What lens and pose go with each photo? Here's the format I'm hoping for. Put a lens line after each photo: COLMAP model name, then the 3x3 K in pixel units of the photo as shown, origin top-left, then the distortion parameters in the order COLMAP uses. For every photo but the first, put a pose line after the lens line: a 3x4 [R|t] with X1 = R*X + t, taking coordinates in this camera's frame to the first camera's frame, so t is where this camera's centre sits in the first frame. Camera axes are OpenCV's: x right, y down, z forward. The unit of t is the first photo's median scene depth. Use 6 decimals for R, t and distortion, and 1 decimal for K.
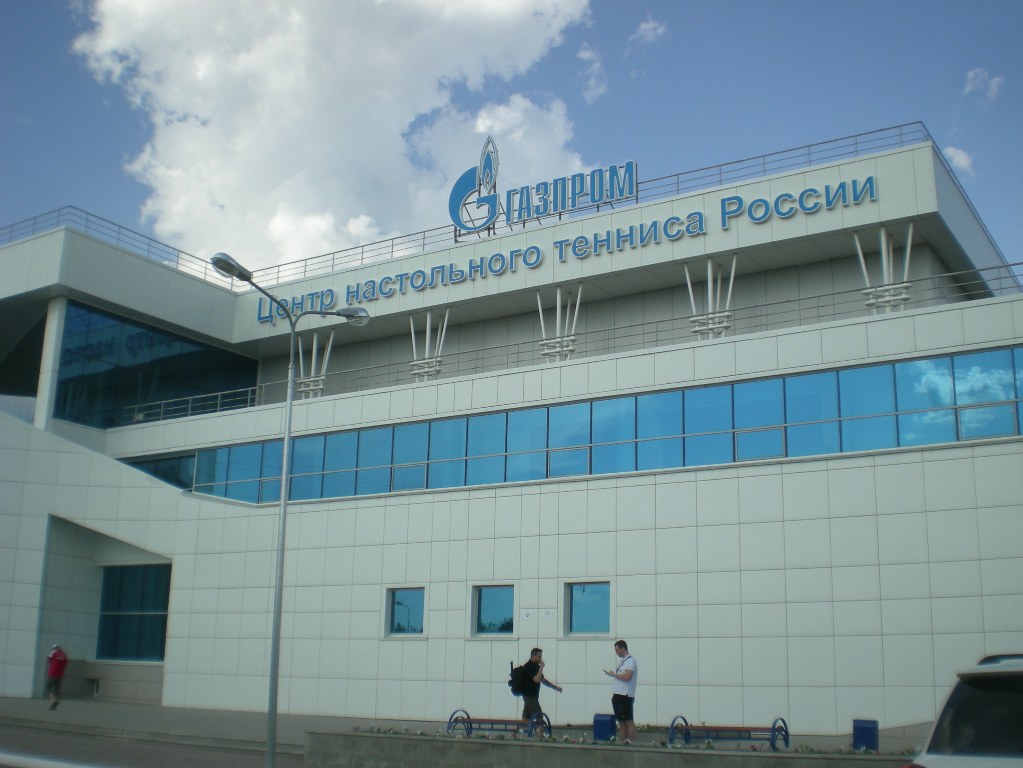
lens RADIAL K [[1156.0, 0, 511.8], [0, 1156.0, 365.1], [0, 0, 1]] dist [-0.007145, -0.323648]
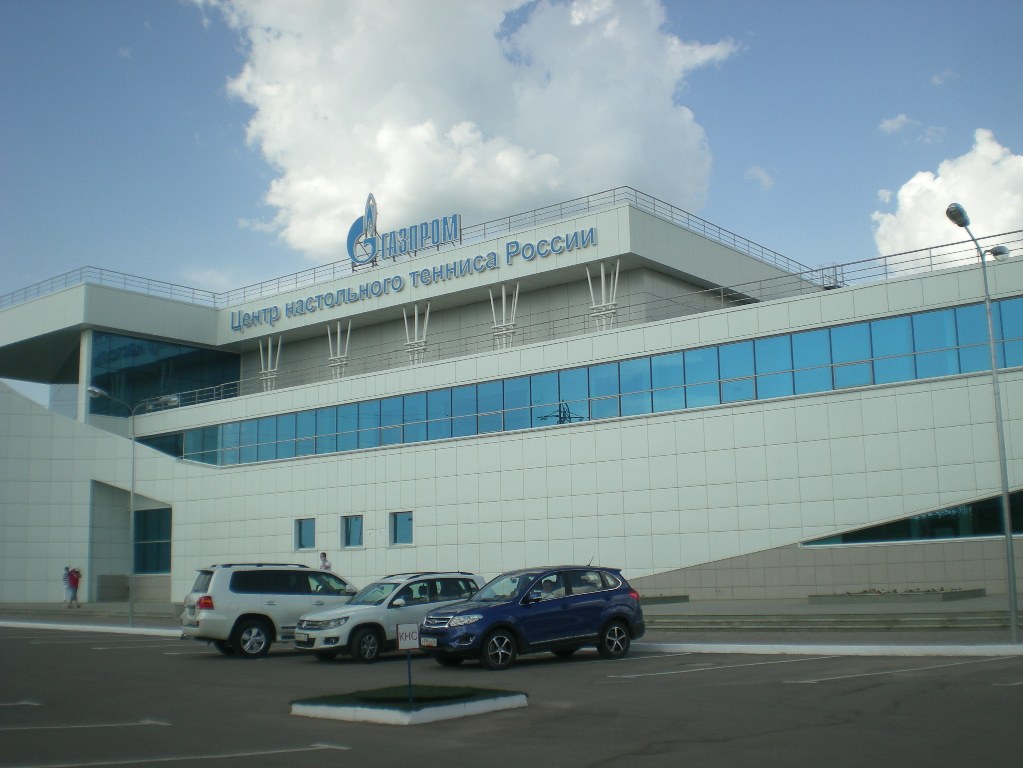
lens RADIAL K [[1174.6, 0, 512.8], [0, 1174.6, 374.1], [0, 0, 1]] dist [-0.038062, -0.261416]
pose [[0.992825, -0.060489, -0.103144, 0.304647], [0.069693, 0.993671, 0.088099, -0.101009], [0.097162, -0.094656, 0.990757, -0.434625]]
